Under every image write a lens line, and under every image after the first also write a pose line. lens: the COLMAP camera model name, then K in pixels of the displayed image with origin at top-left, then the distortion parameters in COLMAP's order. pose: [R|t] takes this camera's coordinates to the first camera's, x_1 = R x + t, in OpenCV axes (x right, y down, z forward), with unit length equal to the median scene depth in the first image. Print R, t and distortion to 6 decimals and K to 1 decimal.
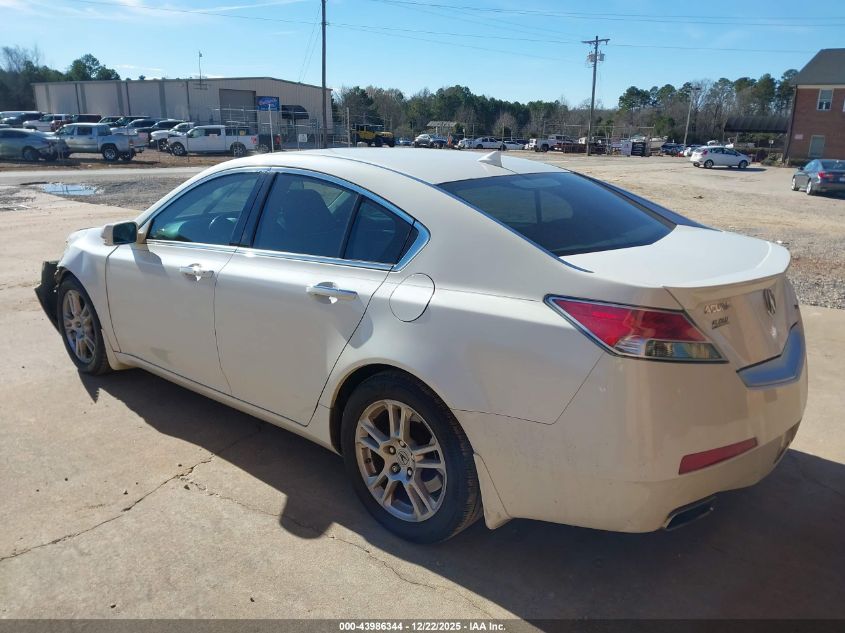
lens RADIAL K [[665.9, 0, 416.9], [0, 665.9, 315.8], [0, 0, 1]] dist [0.012159, 0.005600]
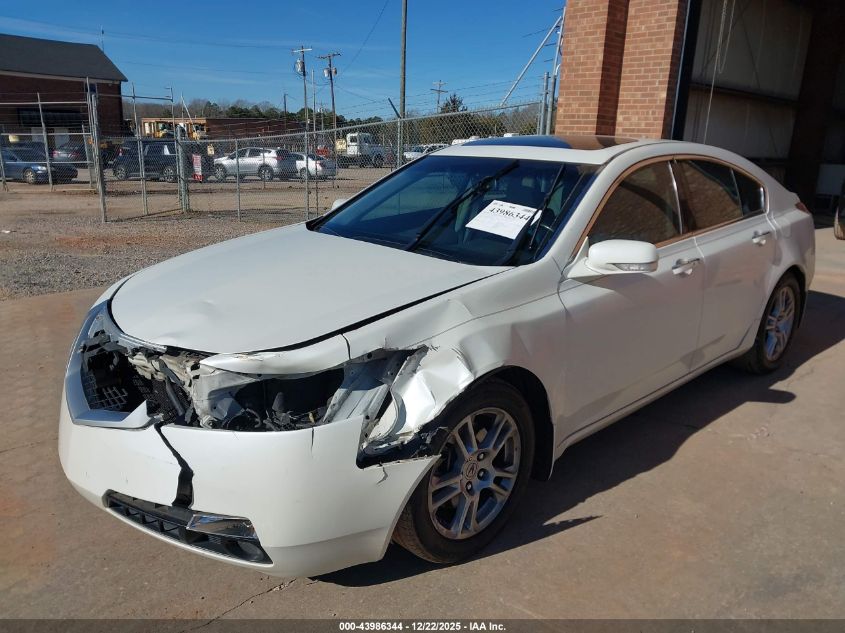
lens RADIAL K [[665.9, 0, 426.7], [0, 665.9, 315.8], [0, 0, 1]] dist [0.012159, 0.005600]
pose [[0.093495, -0.274600, 0.957002, -0.317910], [0.242781, 0.938485, 0.245568, -0.079458], [-0.965565, 0.209383, 0.154412, 0.296983]]
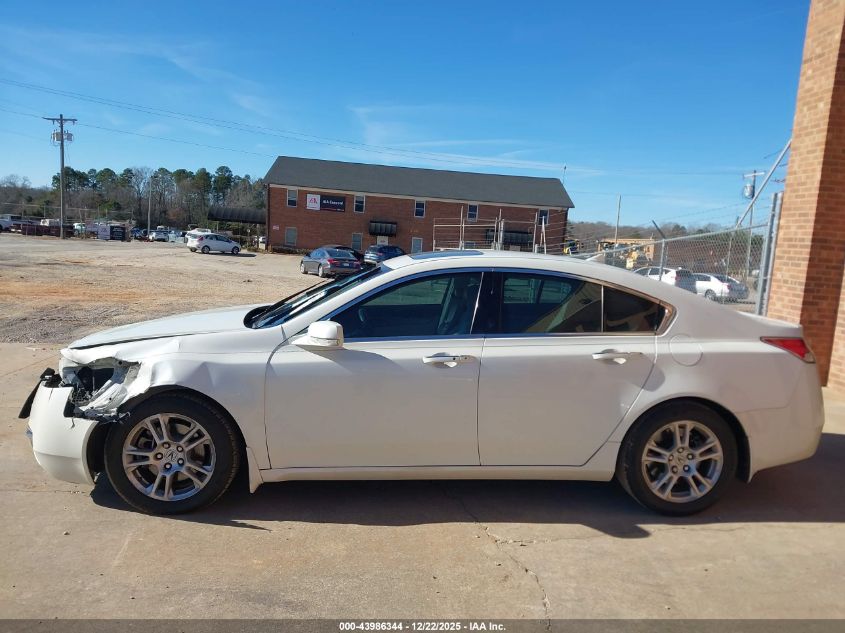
lens RADIAL K [[665.9, 0, 444.5], [0, 665.9, 316.2], [0, 0, 1]] dist [0.012159, 0.005600]
pose [[0.700127, -0.063629, 0.711178, -0.268460], [0.150018, 0.986898, -0.059390, -0.017511], [-0.698081, 0.148270, 0.700499, 0.052288]]
